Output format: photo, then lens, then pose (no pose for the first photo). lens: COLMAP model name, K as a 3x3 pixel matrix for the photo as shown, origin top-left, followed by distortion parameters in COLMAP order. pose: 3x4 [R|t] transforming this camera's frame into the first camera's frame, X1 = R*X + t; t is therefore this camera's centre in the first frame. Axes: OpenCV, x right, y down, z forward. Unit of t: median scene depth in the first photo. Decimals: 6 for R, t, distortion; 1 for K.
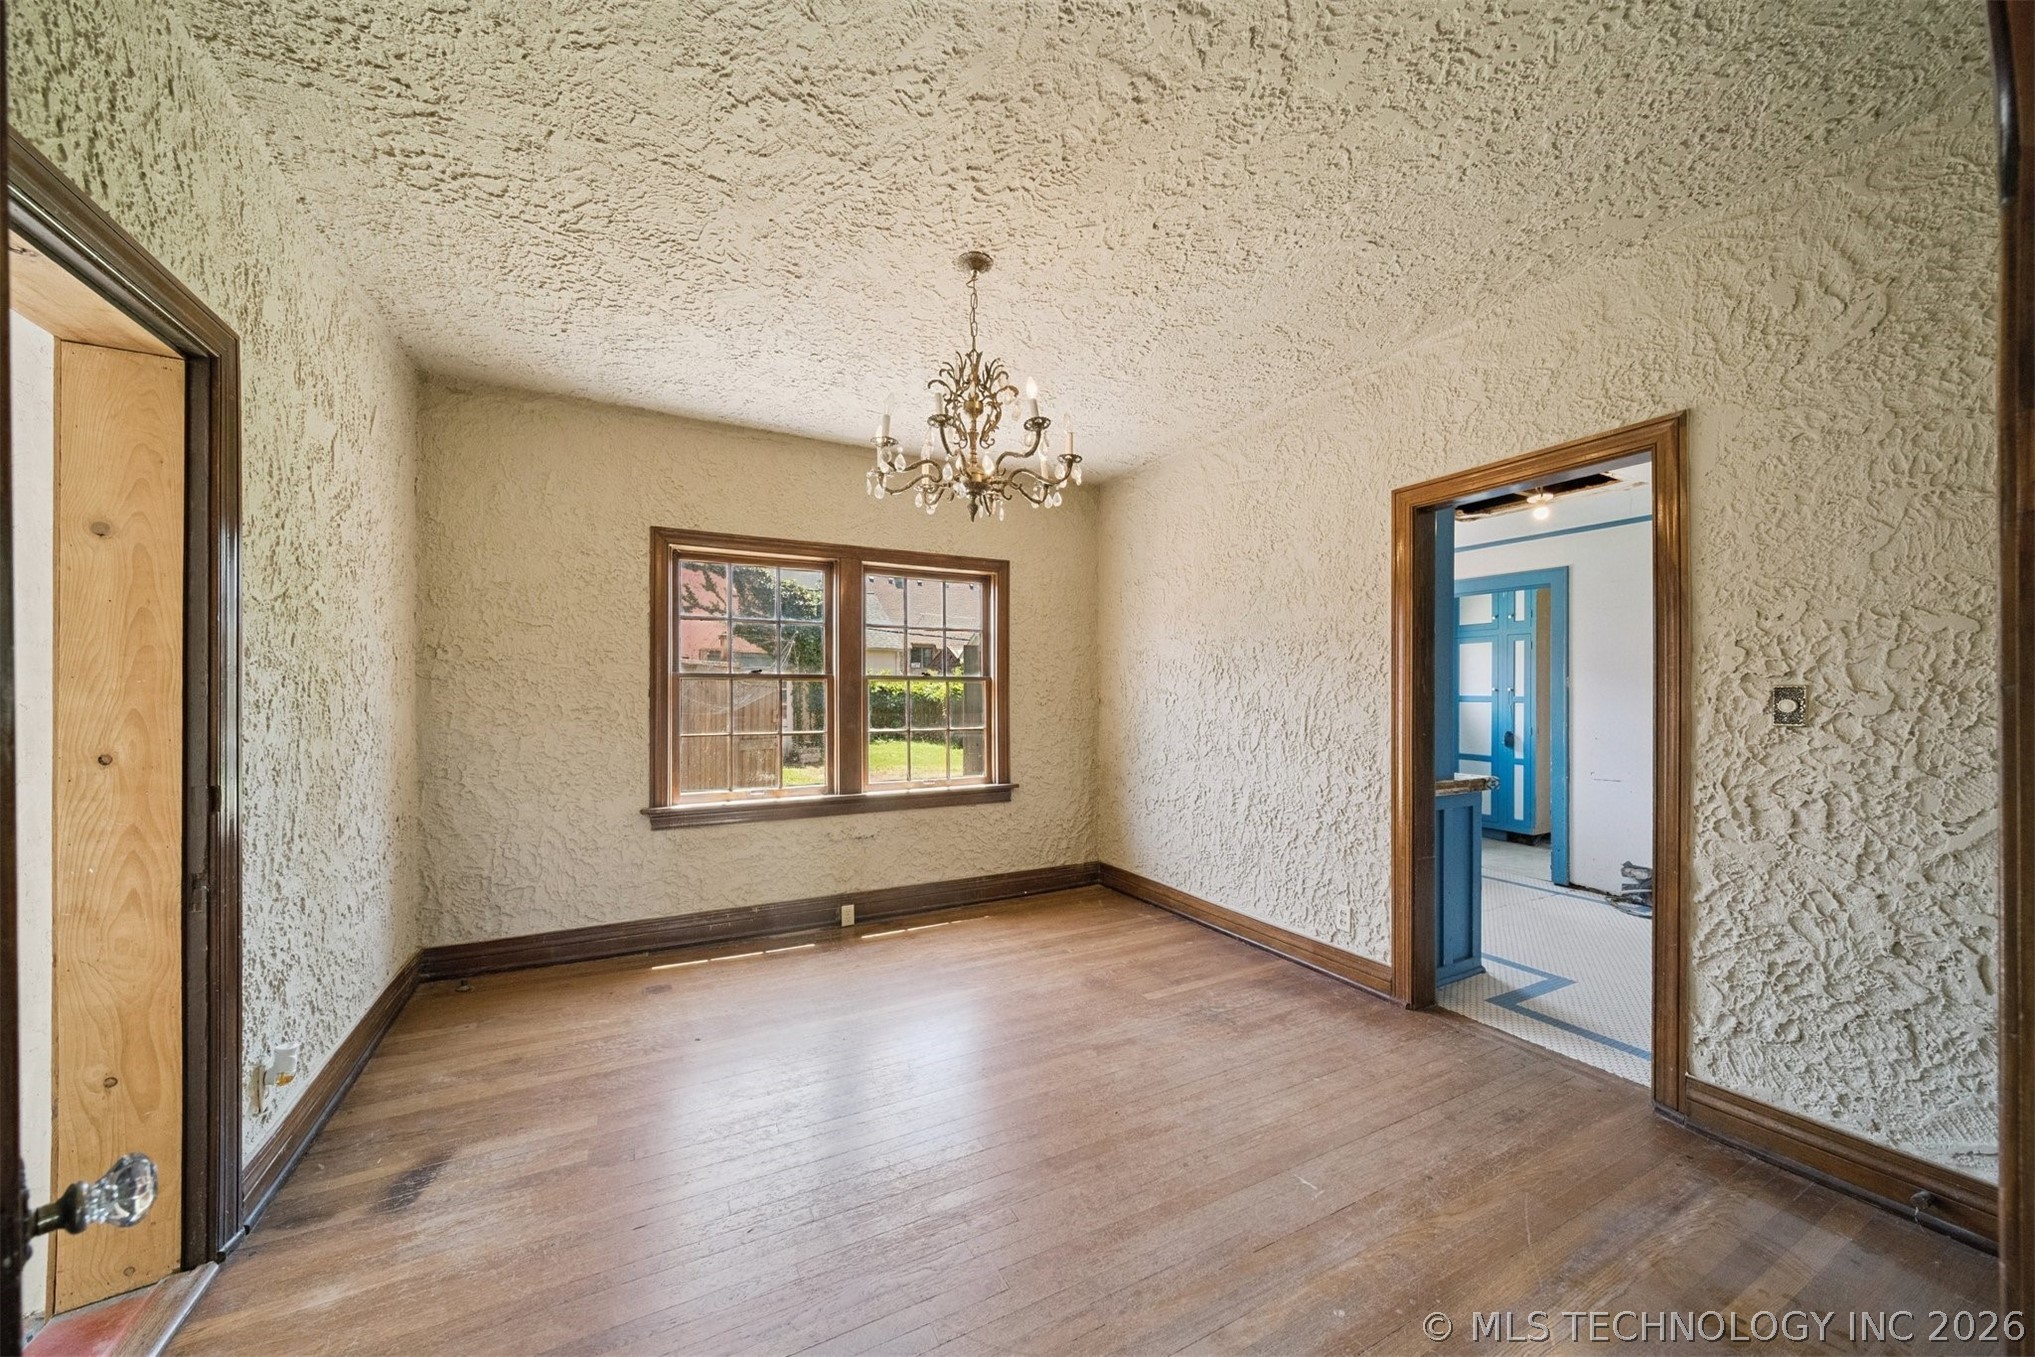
lens RADIAL K [[732.2, 0, 1008.3], [0, 732.2, 697.2], [0, 0, 1]] dist [0.000523, 0.000047]
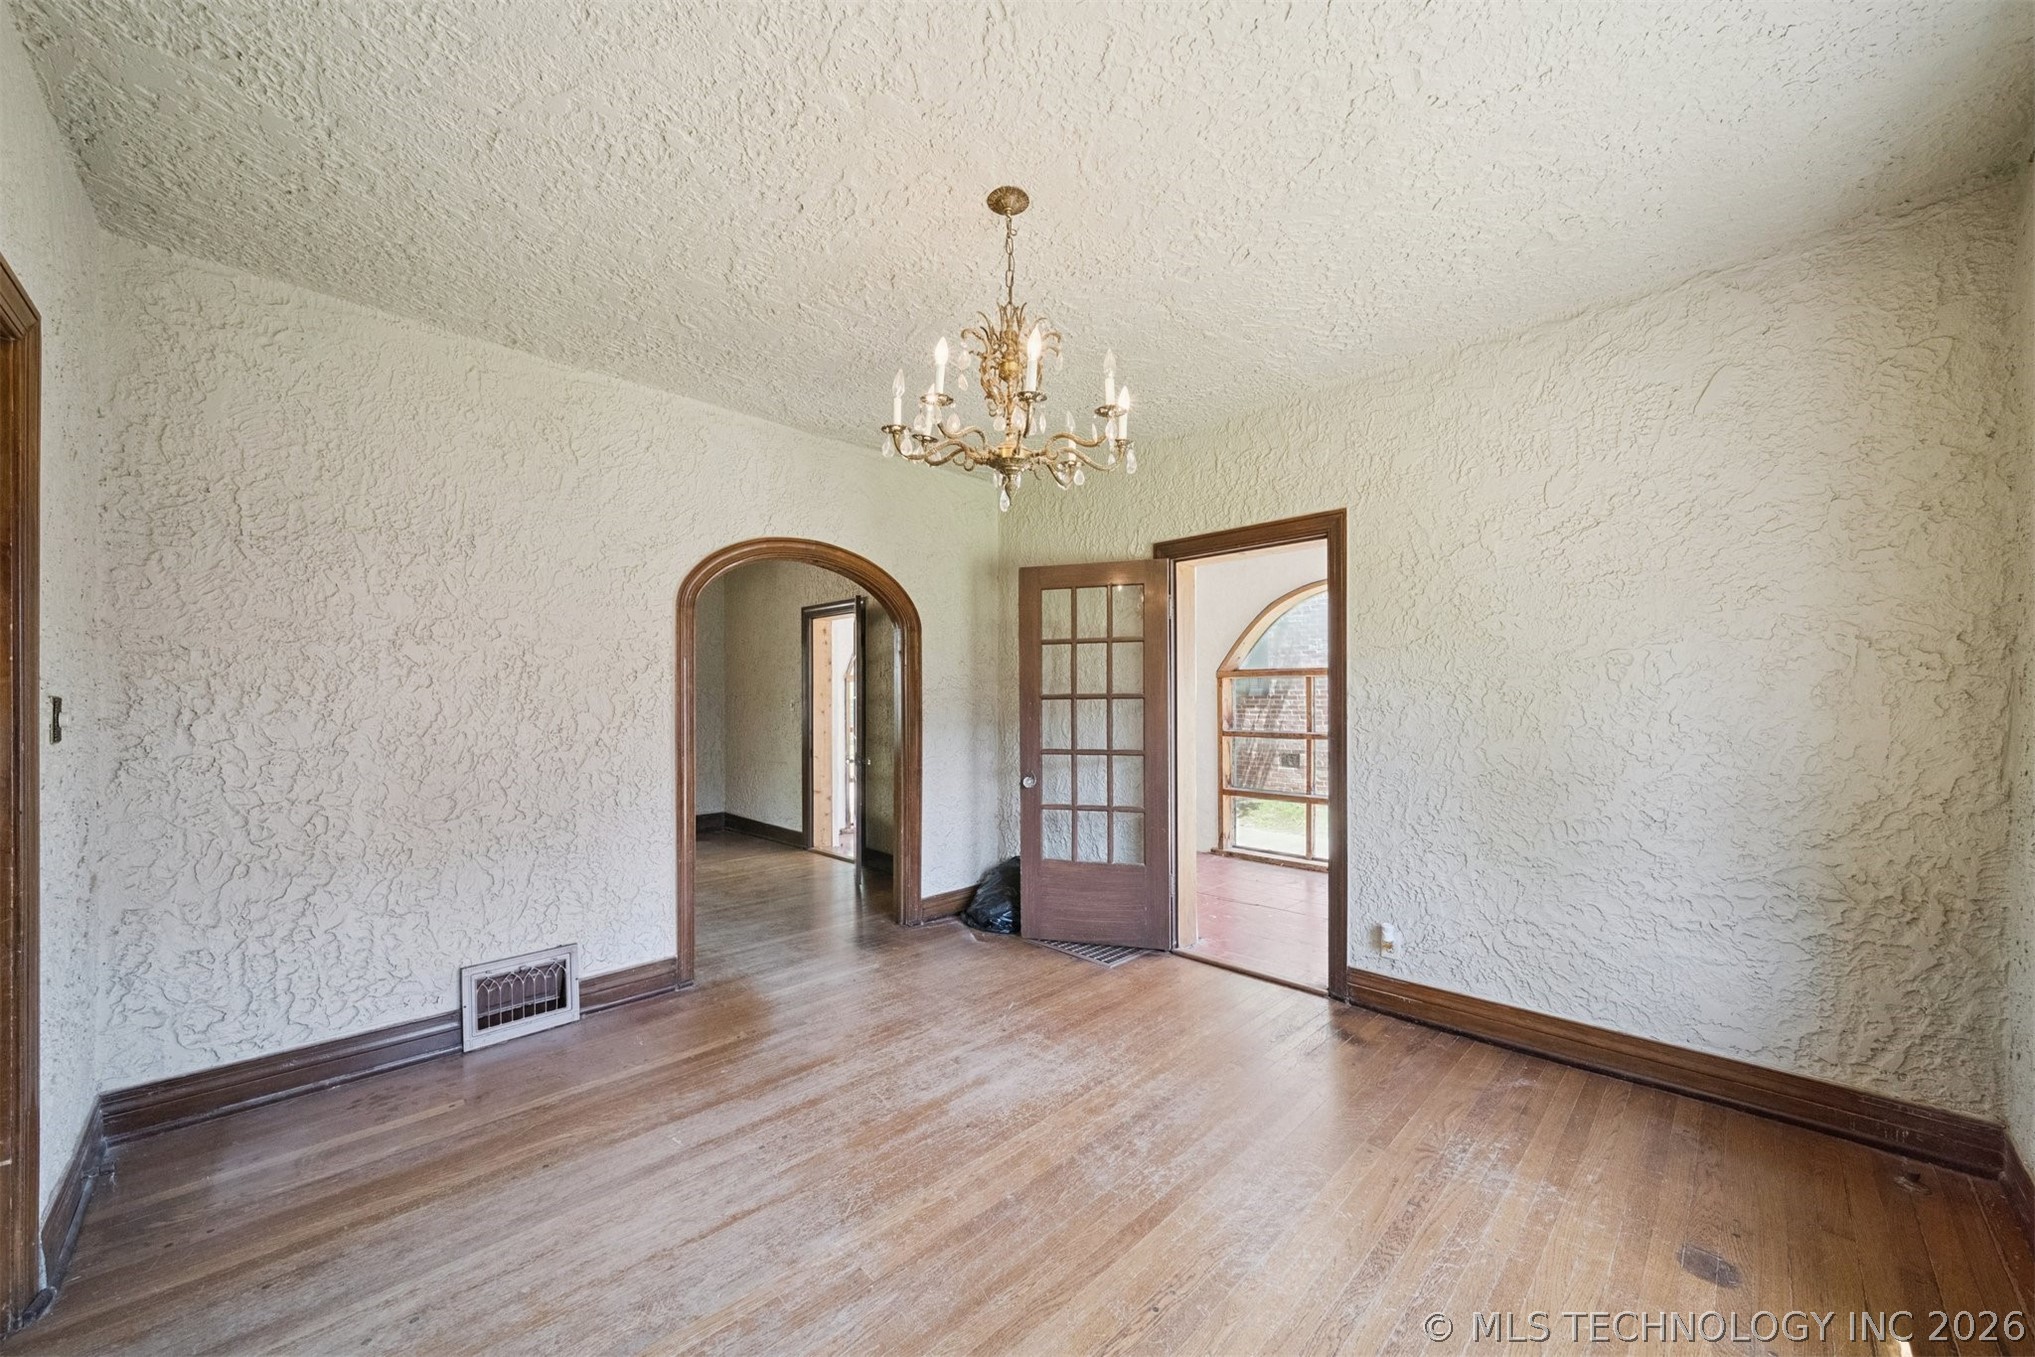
lens RADIAL K [[732.2, 0, 1008.3], [0, 732.2, 697.2], [0, 0, 1]] dist [0.000523, 0.000047]
pose [[-0.955962, 0.000002, -0.293489, 0.076002], [0.001036, 0.999994, -0.003368, -0.003993], [0.293487, -0.003524, -0.955956, 0.664190]]
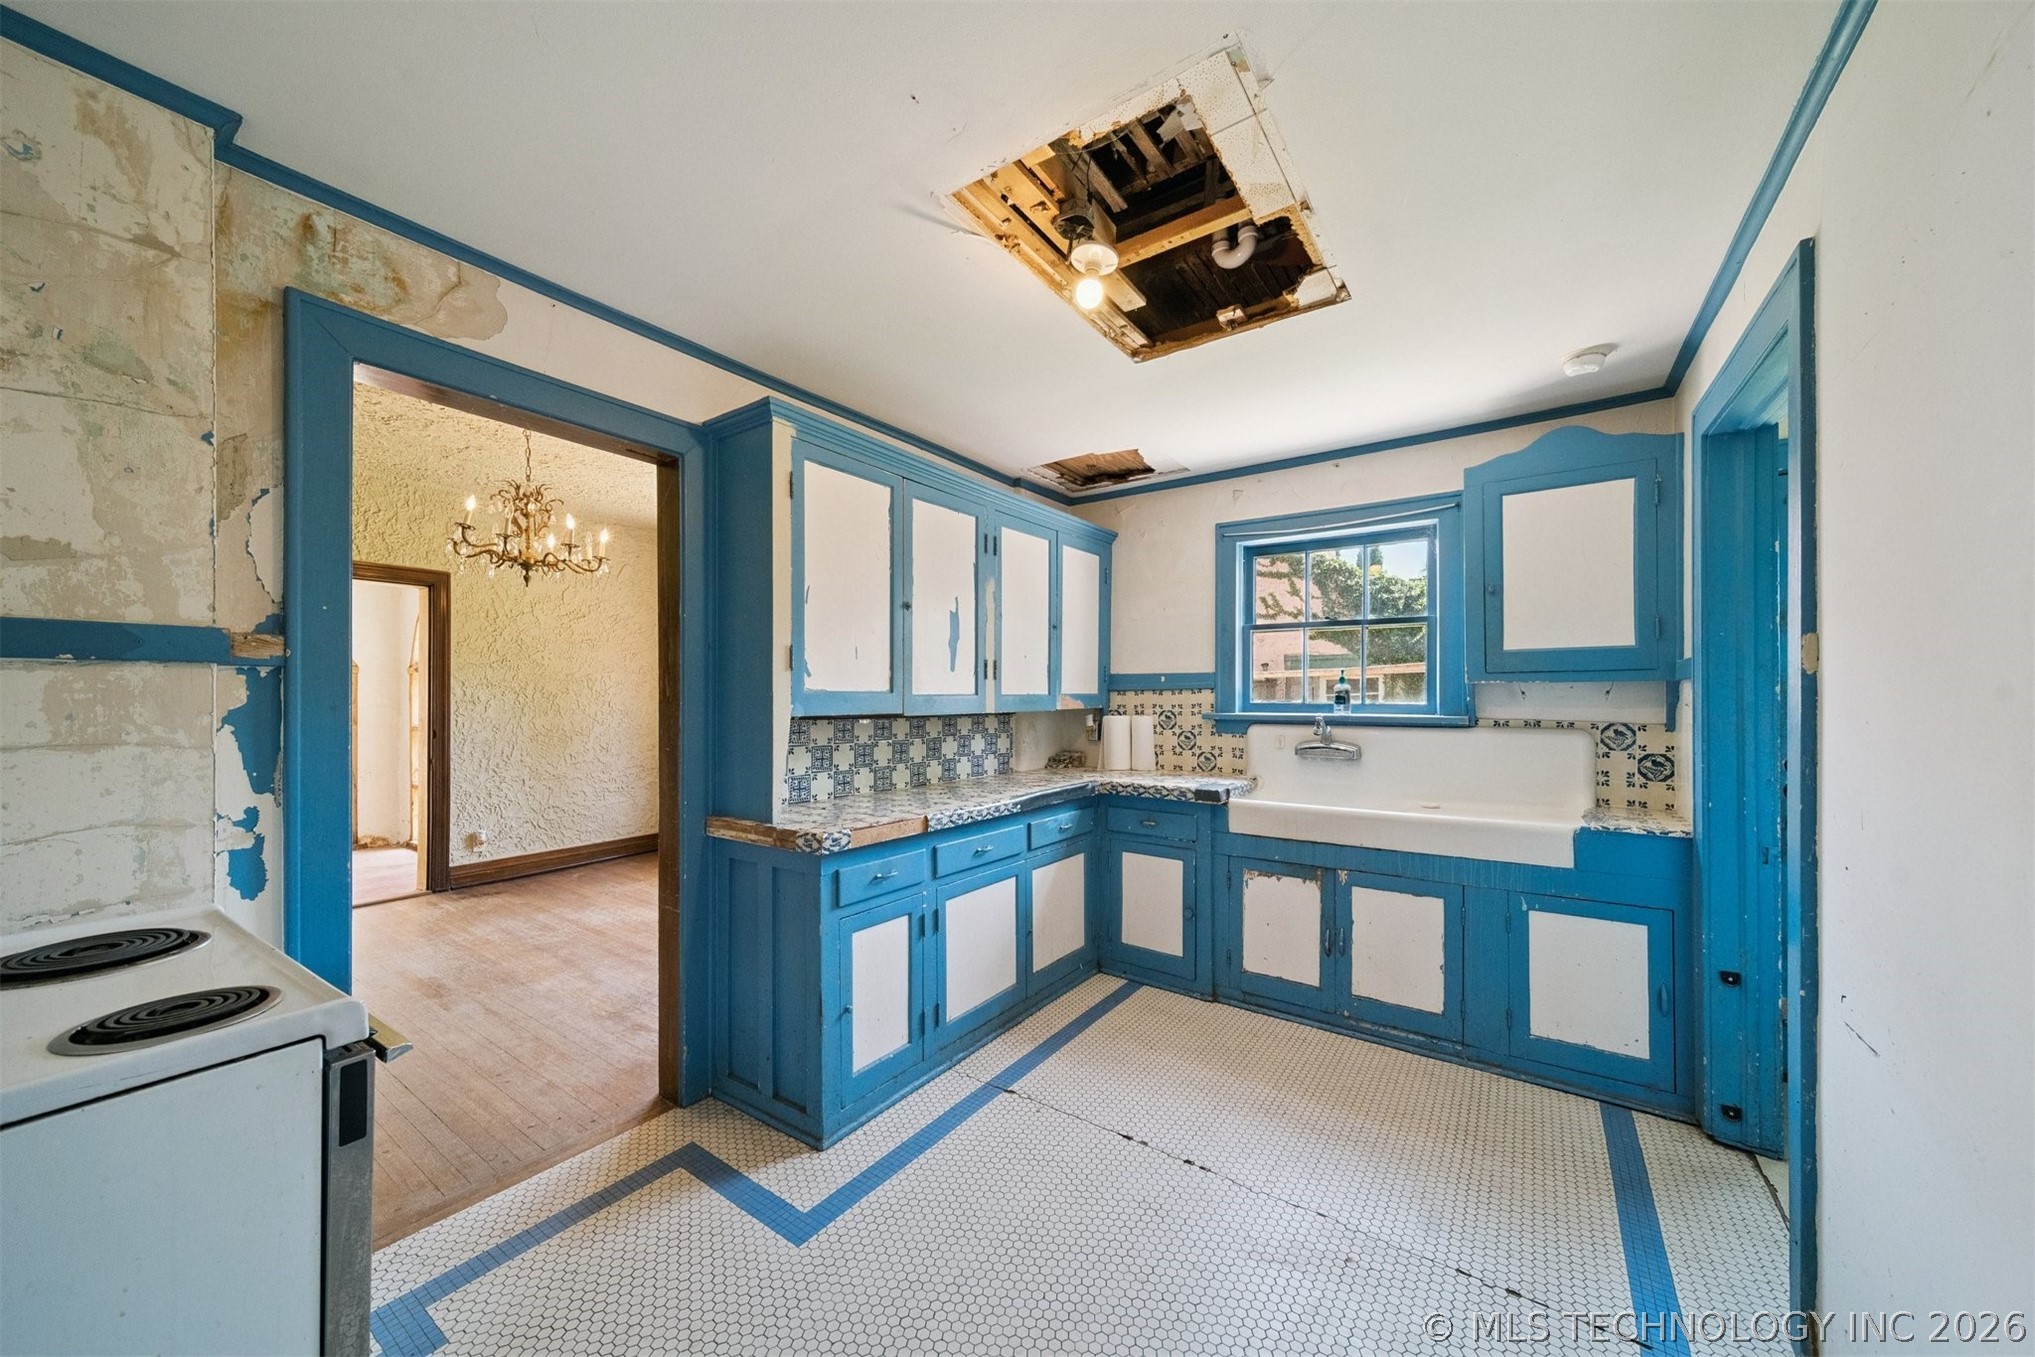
lens RADIAL K [[719.3, 0, 1025.5], [0, 719.3, 685.7], [0, 0, 1]] dist [-0.007834, -0.000067]
pose [[0.466263, -0.016907, -0.884484, 0.651148], [-0.001645, 0.999799, -0.019979, -0.000430], [0.884644, 0.010771, 0.466142, 0.446406]]
